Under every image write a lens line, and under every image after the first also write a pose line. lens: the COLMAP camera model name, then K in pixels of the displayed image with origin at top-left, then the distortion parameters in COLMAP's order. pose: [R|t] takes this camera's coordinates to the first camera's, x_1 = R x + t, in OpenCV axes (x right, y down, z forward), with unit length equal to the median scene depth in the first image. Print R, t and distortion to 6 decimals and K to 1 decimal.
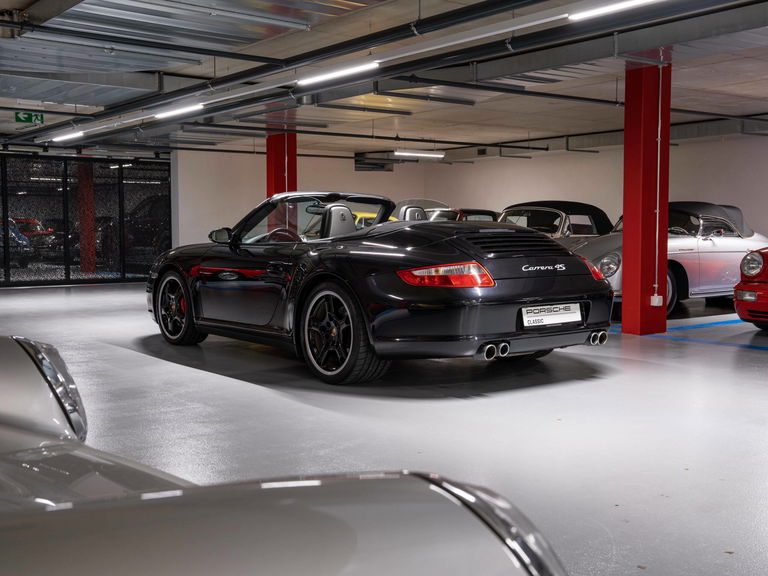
lens RADIAL K [[878.6, 0, 383.5], [0, 878.6, 287.4], [0, 0, 1]] dist [-0.002991, 0.000000]
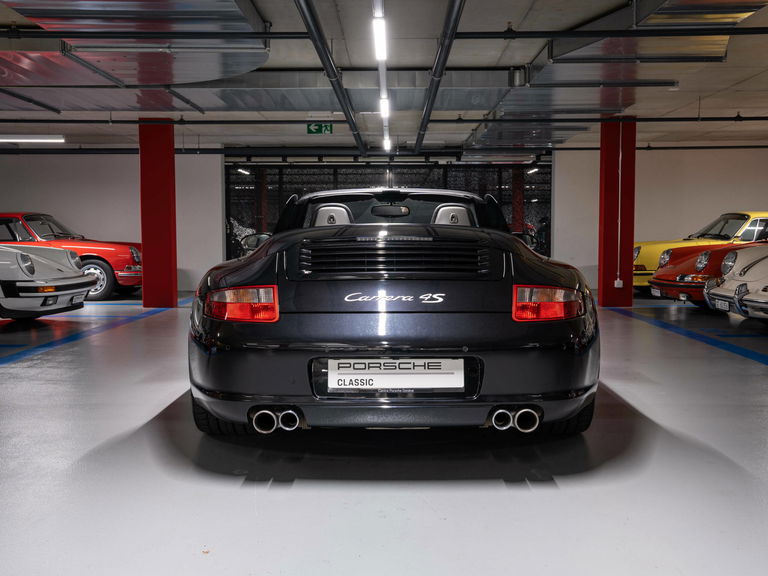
lens RADIAL K [[870.2, 0, 384.2], [0, 870.2, 283.5], [0, 0, 1]] dist [-0.094023, 0.000000]
pose [[0.765375, 0.031996, -0.642789, 0.312892], [-0.039403, 0.999219, 0.002820, -0.018703], [0.642377, 0.023169, 0.766038, 0.278617]]
